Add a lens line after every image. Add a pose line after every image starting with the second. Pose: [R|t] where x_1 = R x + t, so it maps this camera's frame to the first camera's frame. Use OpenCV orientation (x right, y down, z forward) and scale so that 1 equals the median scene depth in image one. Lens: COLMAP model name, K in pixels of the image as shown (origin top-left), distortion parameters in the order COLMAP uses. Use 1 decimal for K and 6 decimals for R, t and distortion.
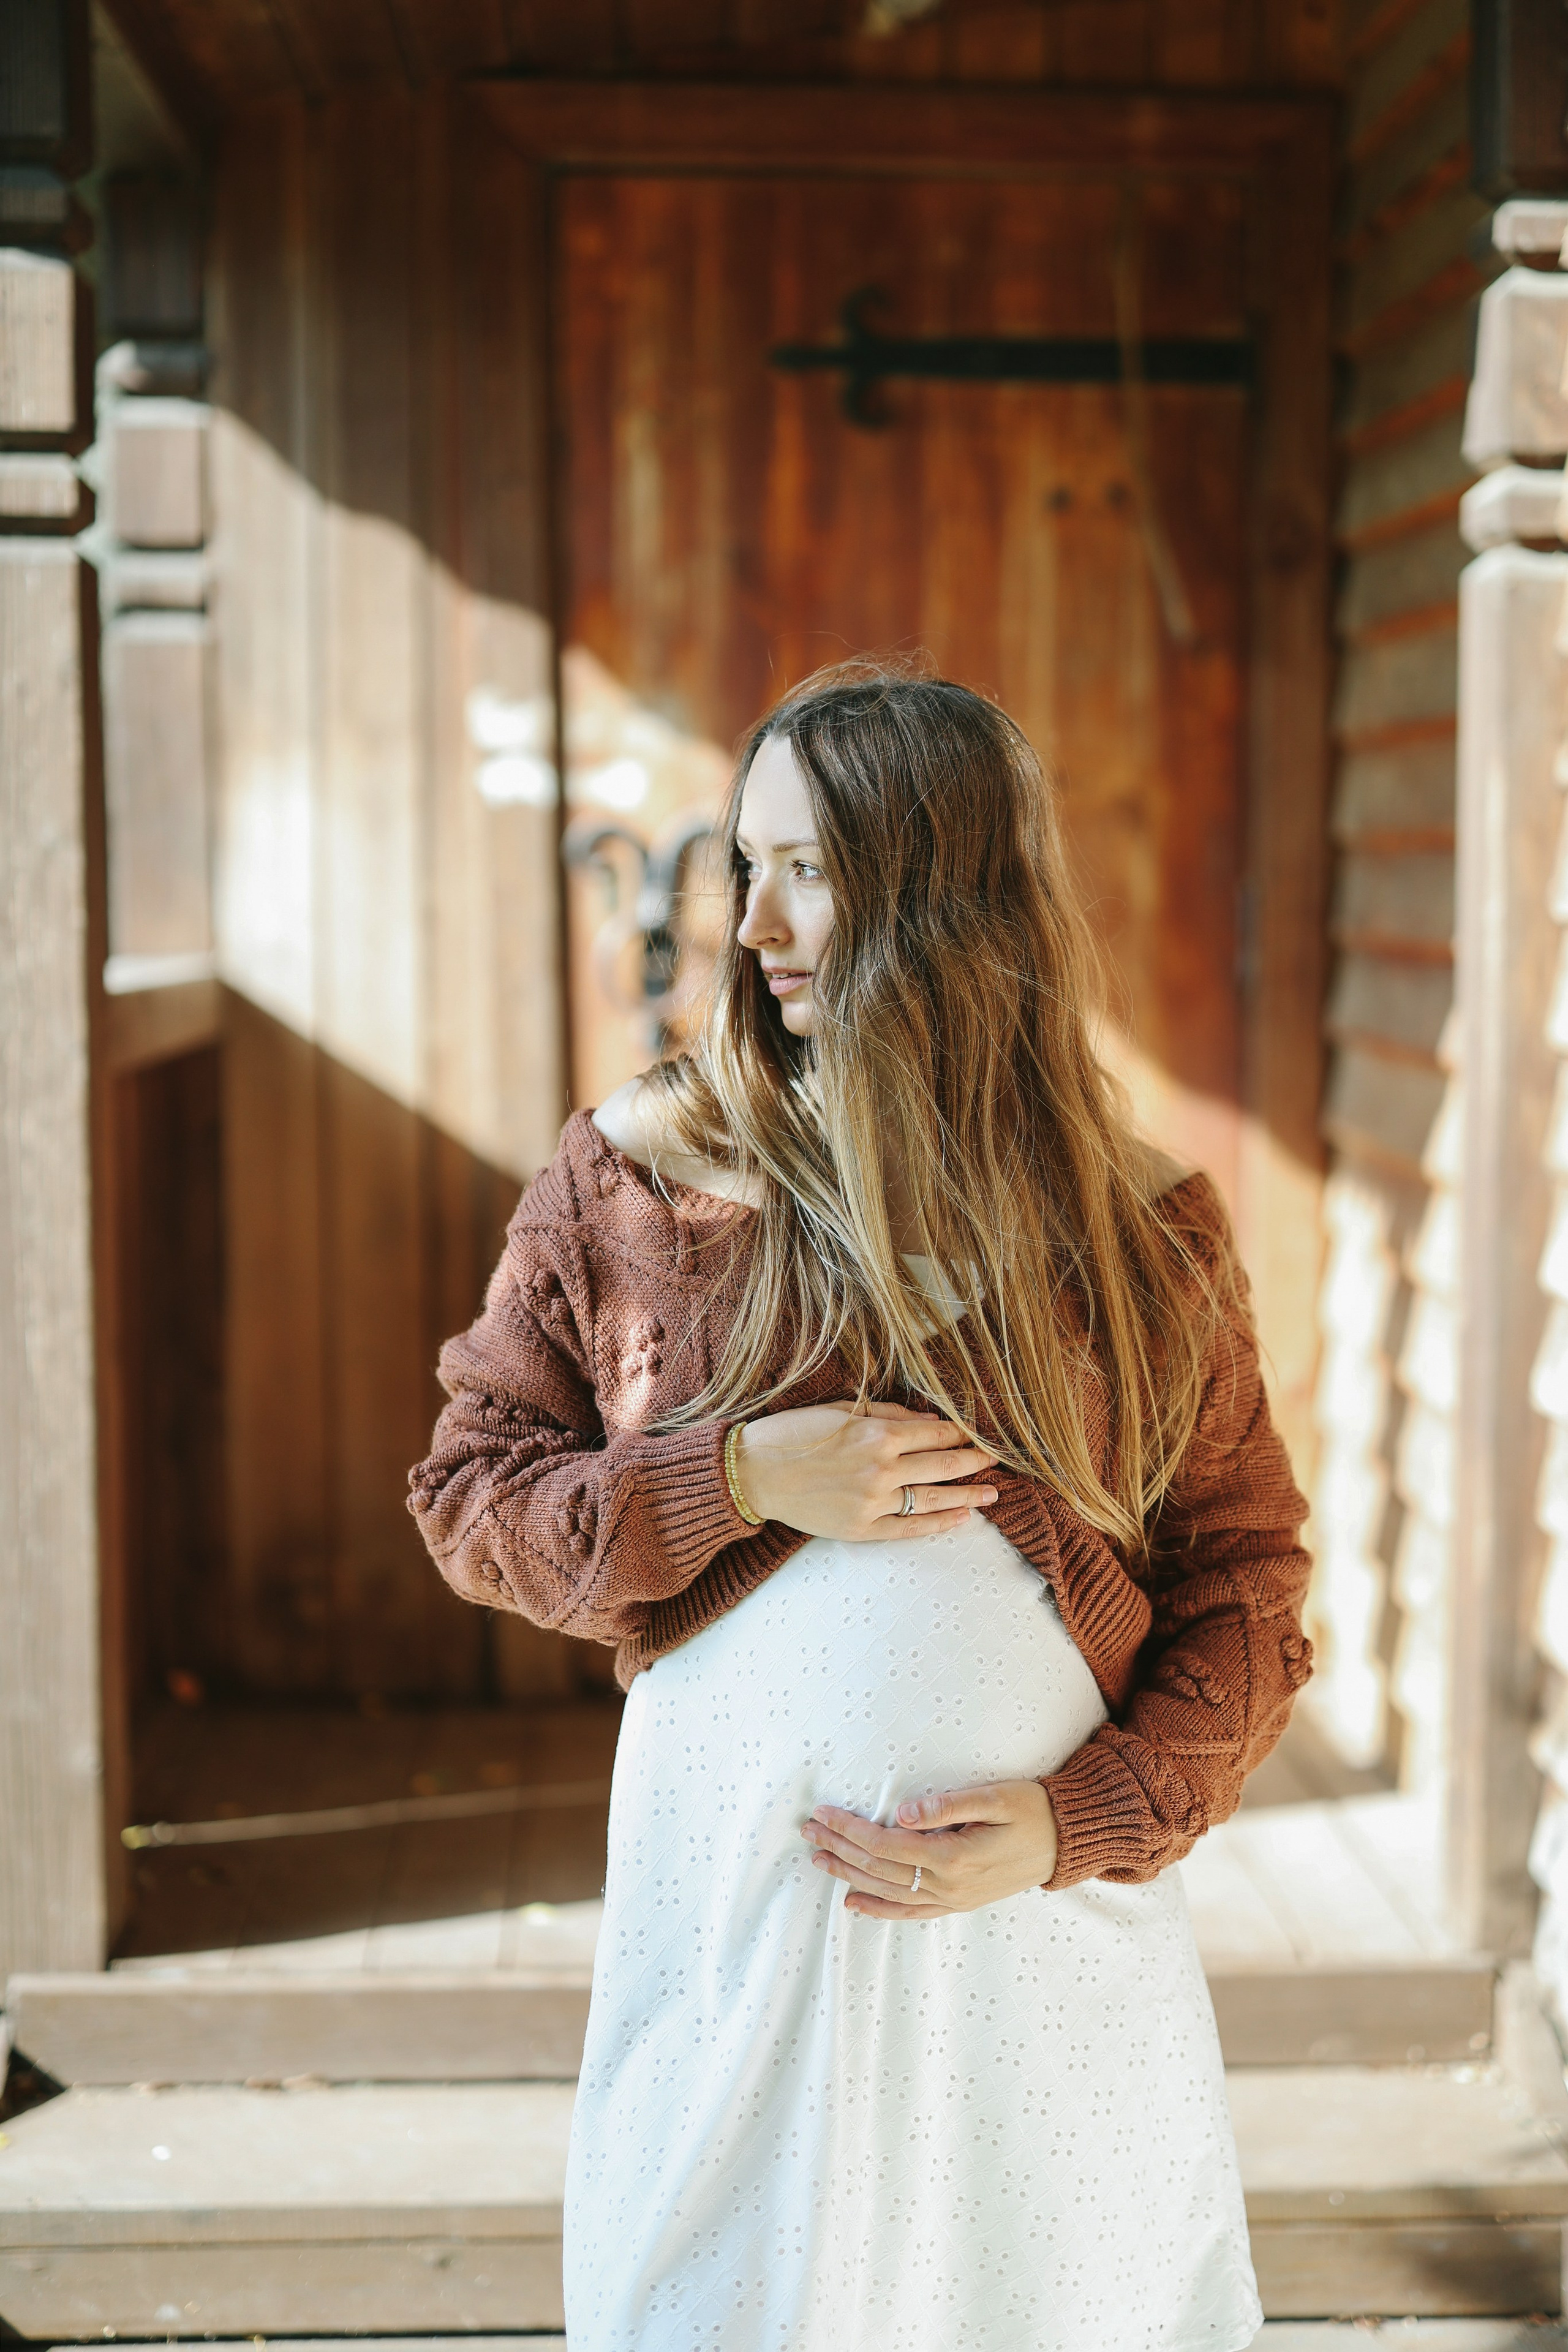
lens RADIAL K [[3515.5, 0, 787.9], [0, 3515.5, 1202.7], [0, 0, 1]] dist [-0.129011, 0.584978]
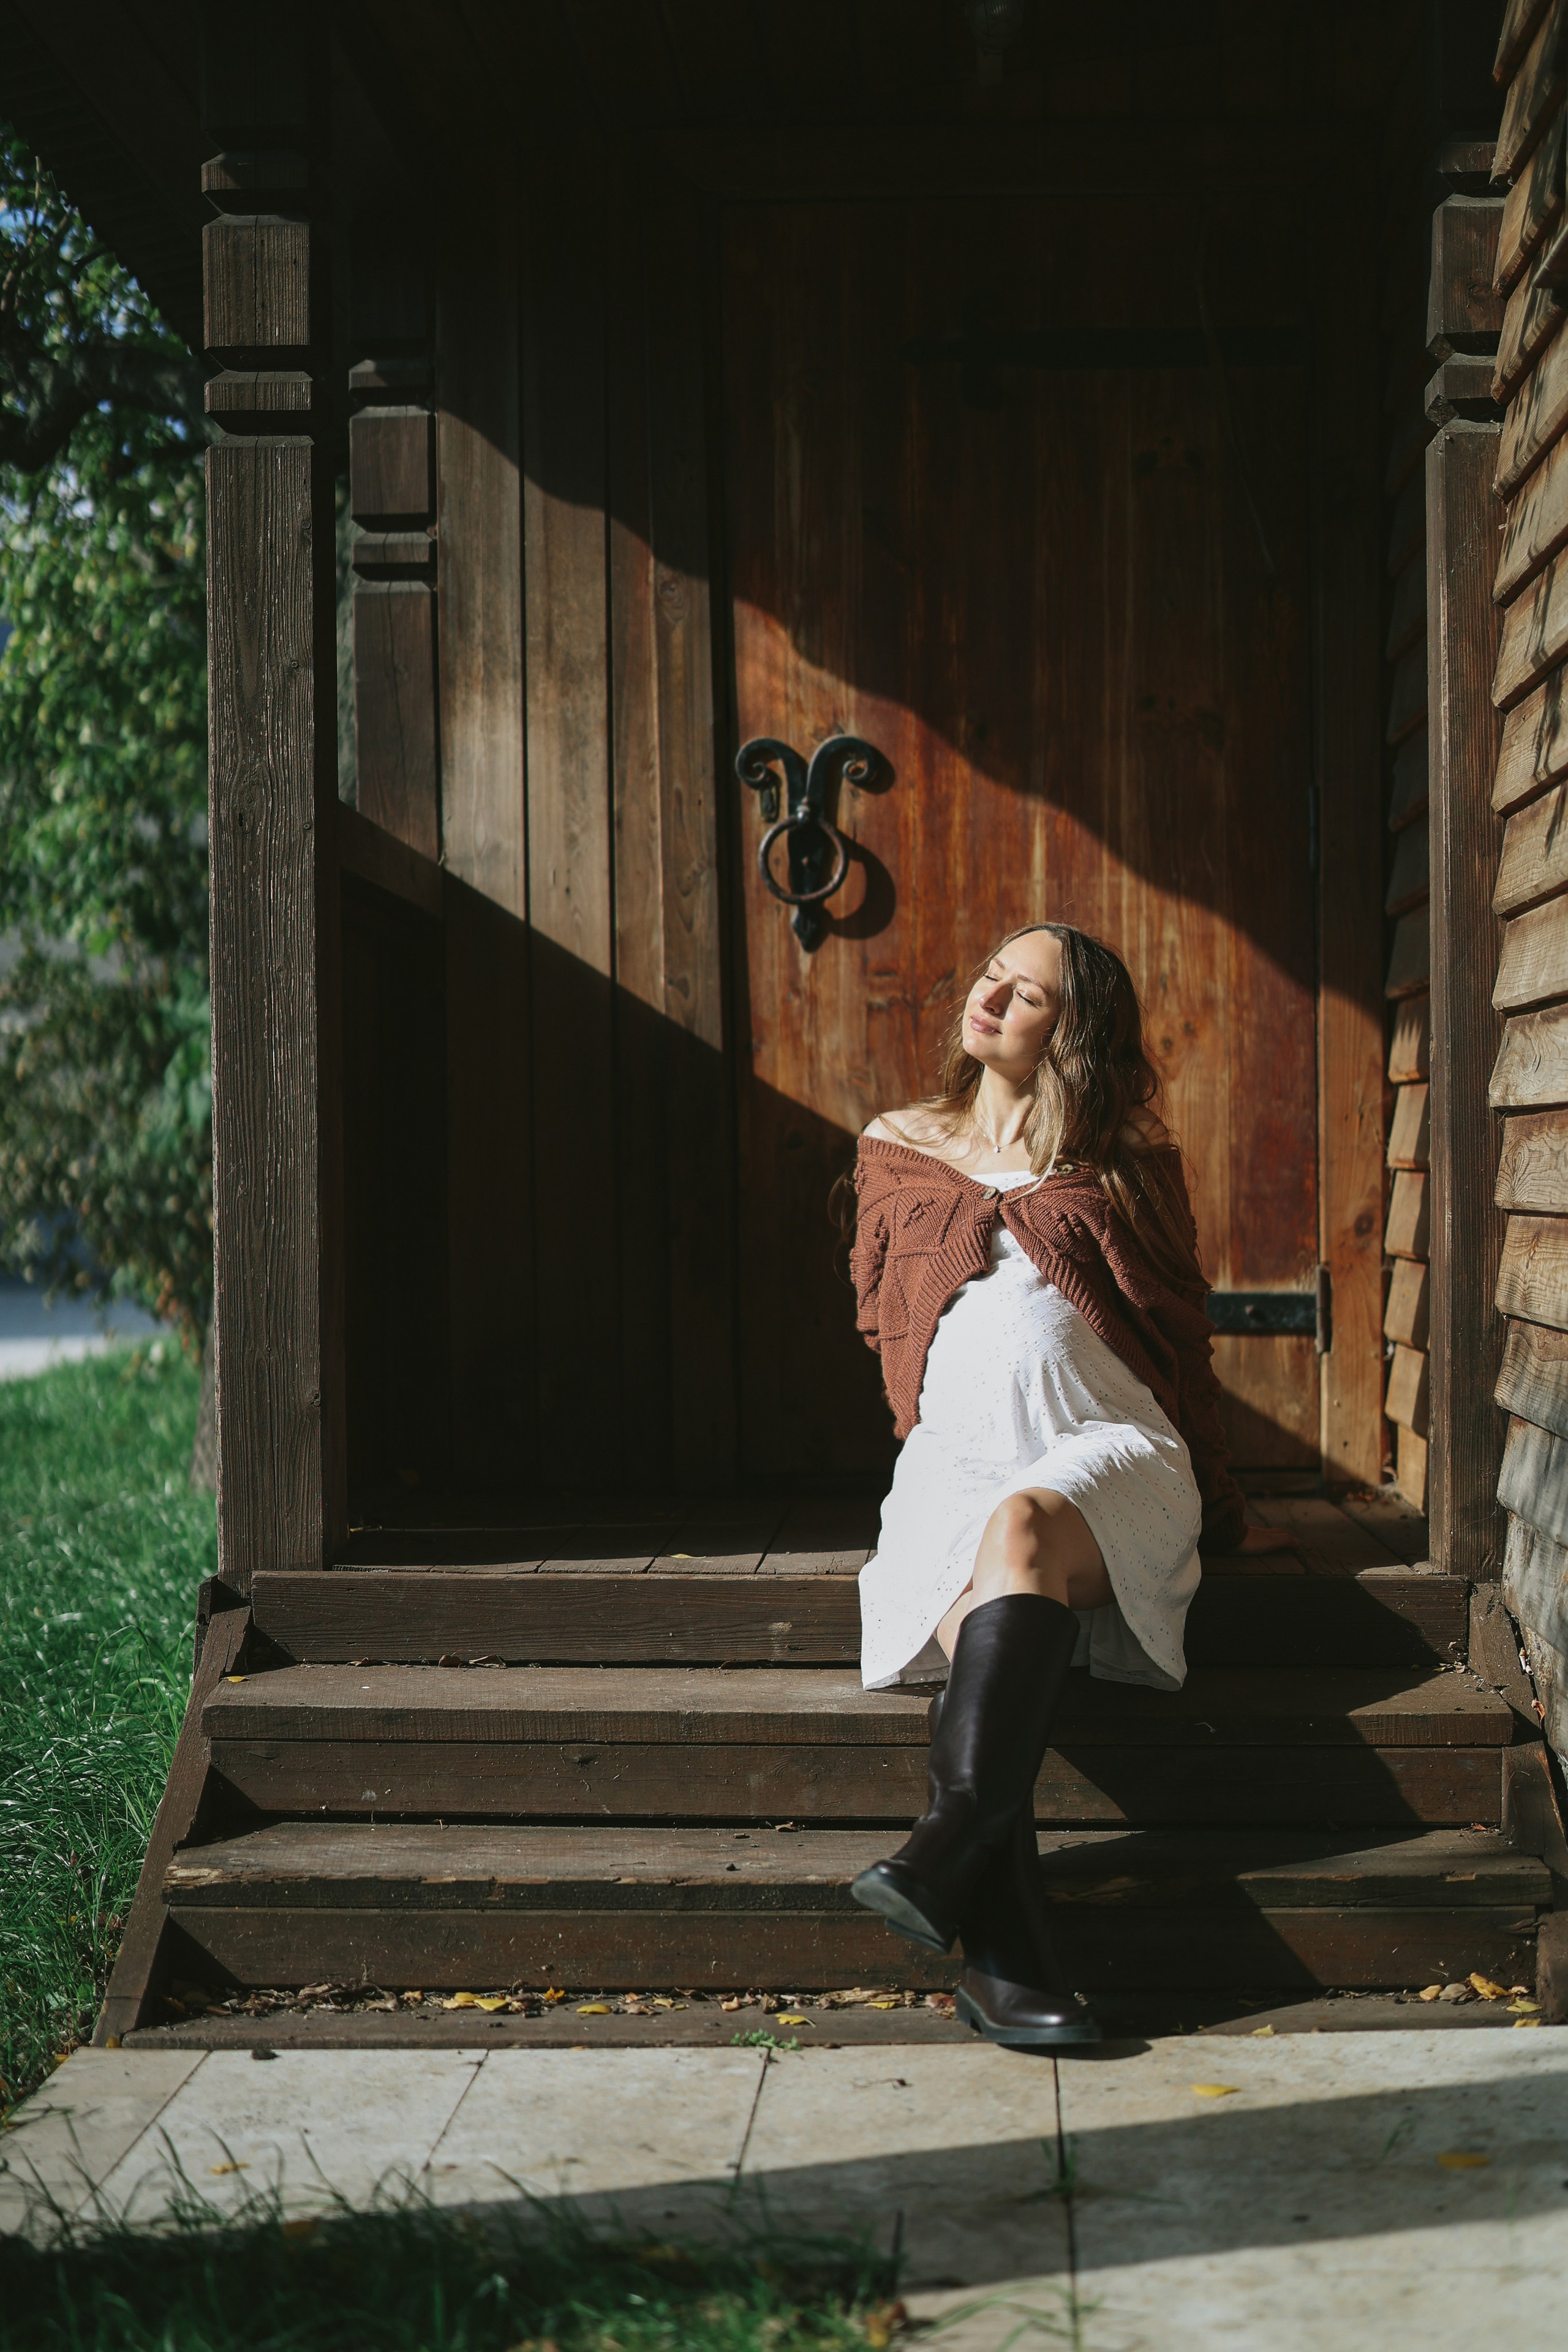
lens RADIAL K [[3520.9, 0, 755.7], [0, 3520.9, 1216.8], [0, 0, 1]] dist [-0.130223, 0.600761]
pose [[0.996082, -0.005719, -0.088254, 0.050337], [-0.000137, 0.997806, -0.066205, 0.133237], [0.088439, 0.065957, 0.993895, -0.175761]]
